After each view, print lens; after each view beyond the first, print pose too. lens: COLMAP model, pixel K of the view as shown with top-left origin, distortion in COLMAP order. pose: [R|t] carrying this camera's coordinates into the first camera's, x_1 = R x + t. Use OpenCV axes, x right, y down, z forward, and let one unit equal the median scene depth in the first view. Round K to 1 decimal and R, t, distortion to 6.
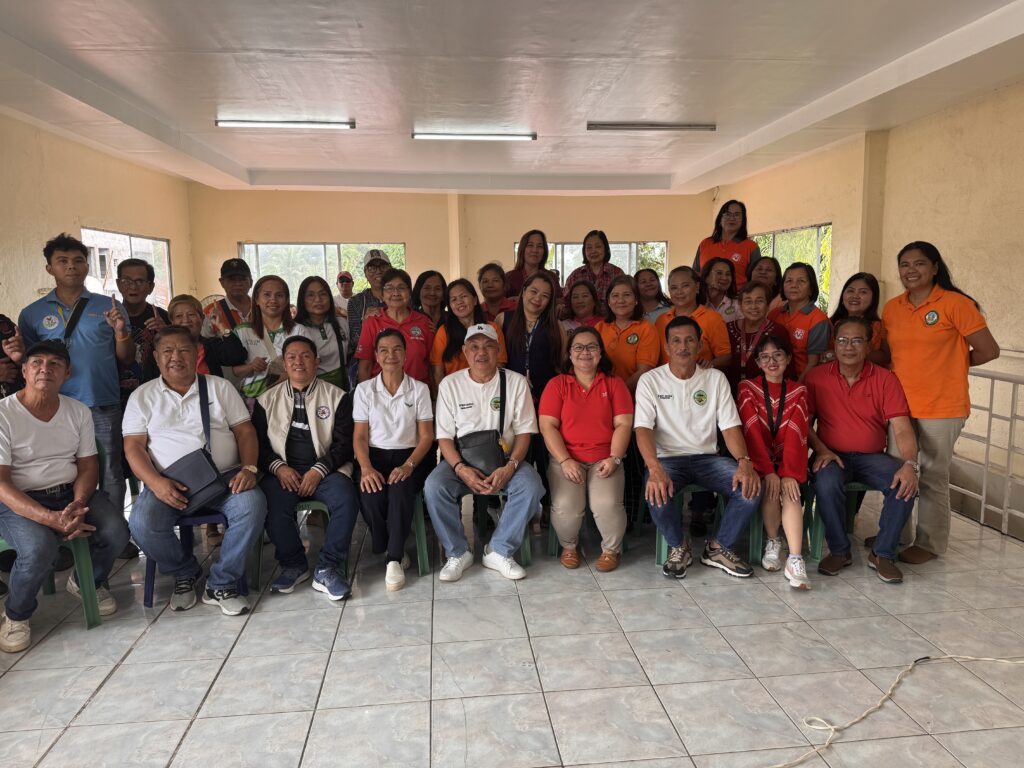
lens RADIAL K [[698.7, 0, 516.7], [0, 698.7, 378.3], [0, 0, 1]] dist [0.047576, -0.048024]
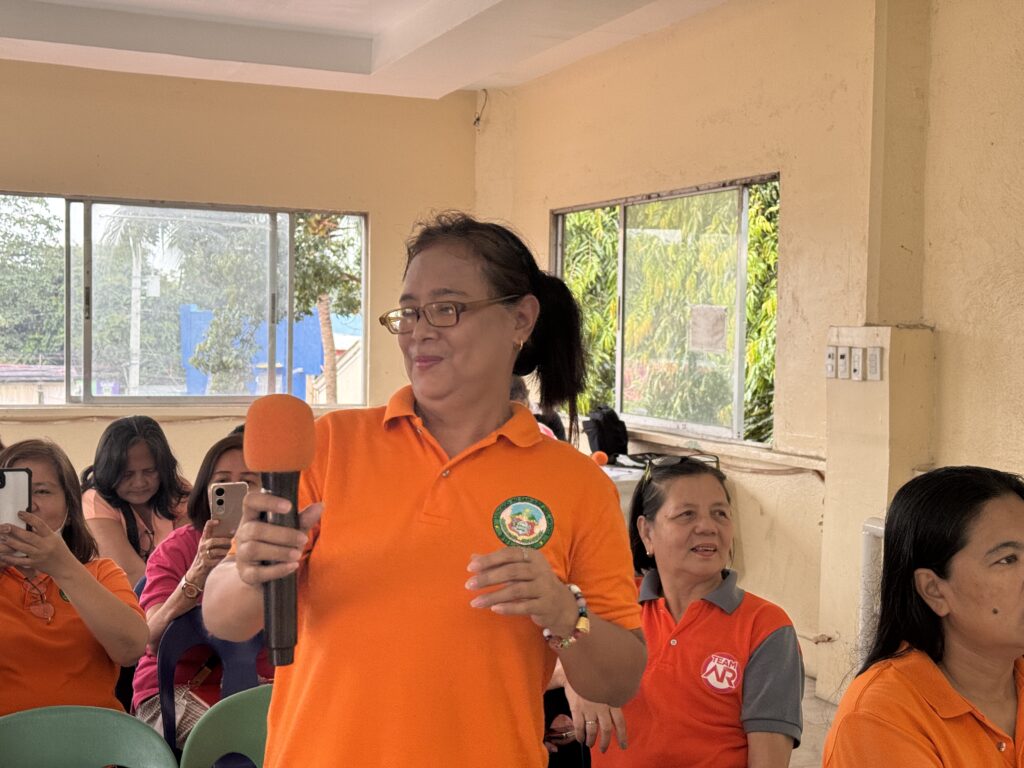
lens RADIAL K [[1399.0, 0, 517.3], [0, 1399.0, 377.6], [0, 0, 1]] dist [0.138782, 0.000000]
pose [[0.951481, 0.019117, 0.307112, 0.302539], [0.010298, 0.995531, -0.093874, -0.154473], [-0.307534, 0.092482, 0.947032, 1.305172]]
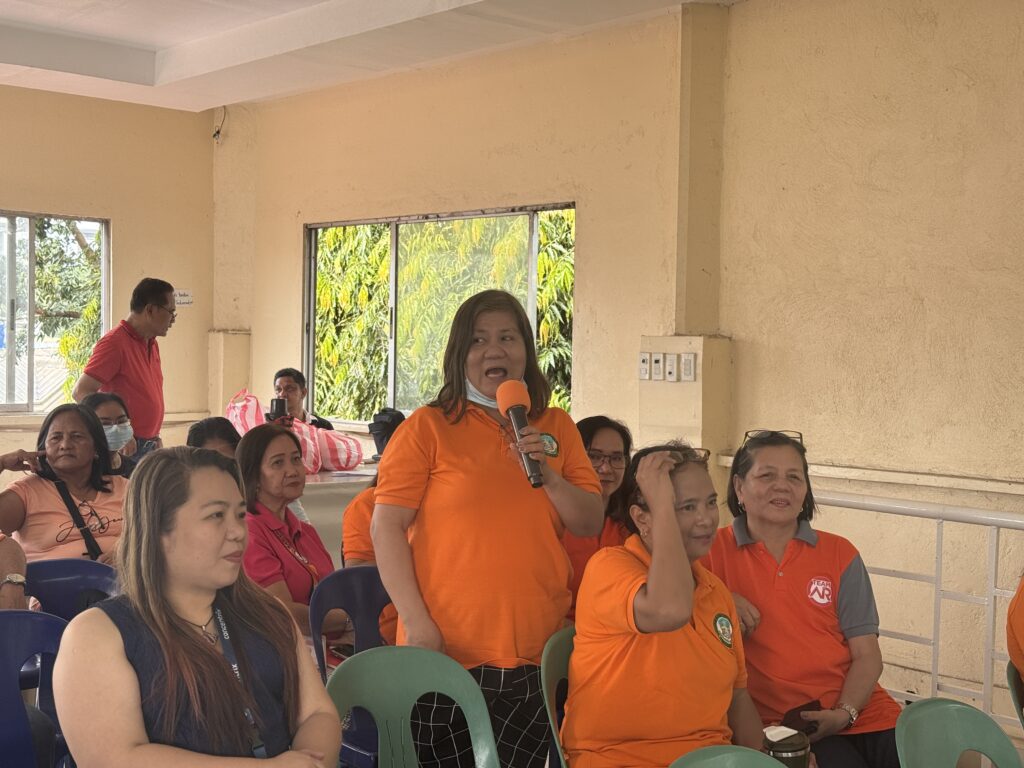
lens RADIAL K [[1399.0, 0, 521.7], [0, 1399.0, 390.5], [0, 0, 1]] dist [0.138782, 0.000000]
pose [[0.804502, 0.011834, 0.593832, -0.422576], [0.046753, 0.995438, -0.083176, -0.124640], [-0.592107, 0.094679, 0.800278, 1.306455]]
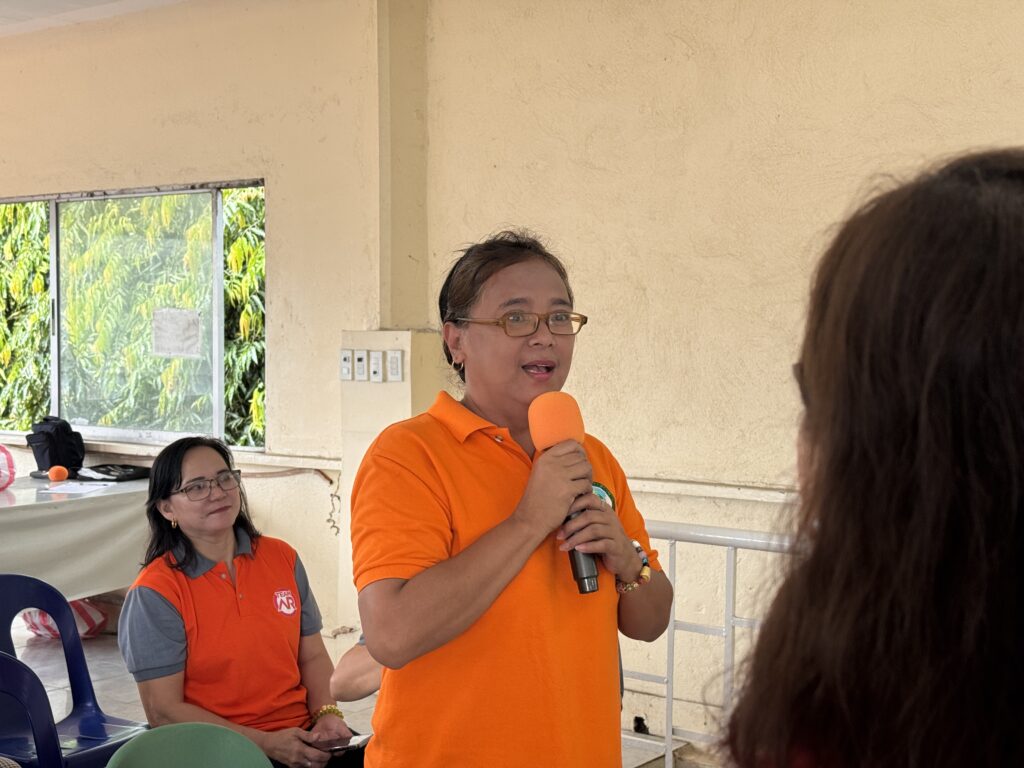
lens RADIAL K [[1412.3, 0, 517.1], [0, 1412.3, 393.1], [0, 0, 1]] dist [0.138529, 0.000000]
pose [[0.675769, -0.009568, 0.737052, -0.166494], [0.080963, 0.994829, -0.061317, -0.174704], [-0.732654, 0.101110, 0.673049, 1.528838]]
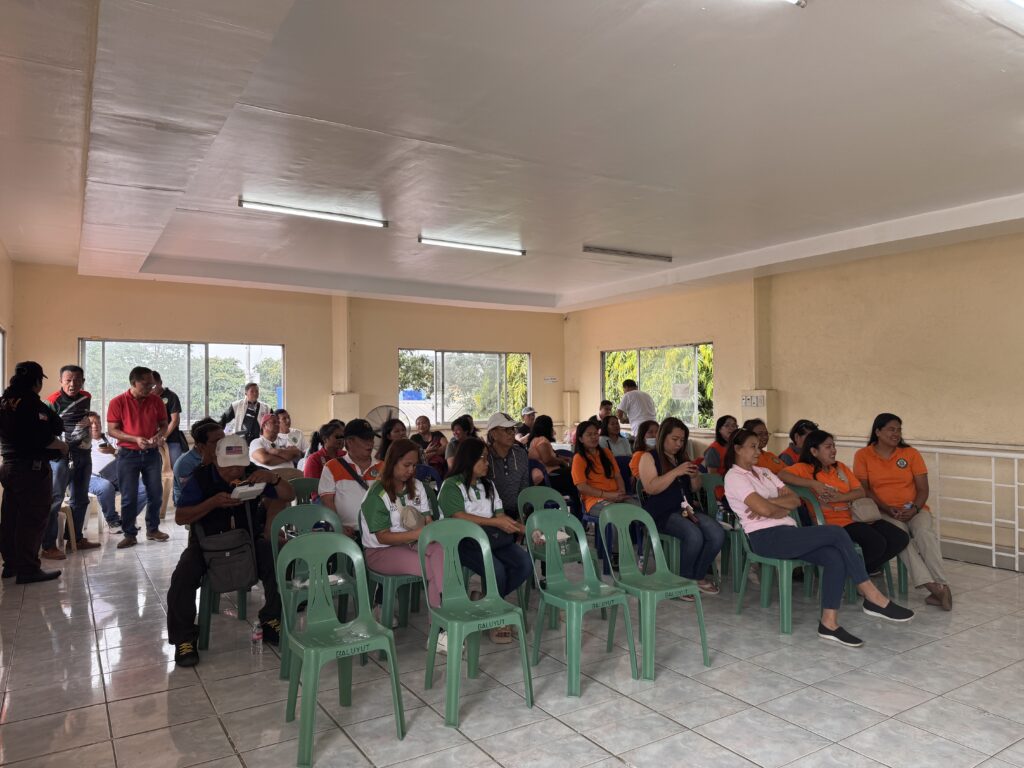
lens RADIAL K [[698.7, 0, 515.0], [0, 698.7, 386.2], [0, 0, 1]] dist [0.047576, -0.048024]
pose [[0.900563, 0.010300, 0.434603, -1.566873], [0.053348, 0.989545, -0.133997, -0.004292], [-0.431439, 0.143858, 0.890598, 0.321359]]
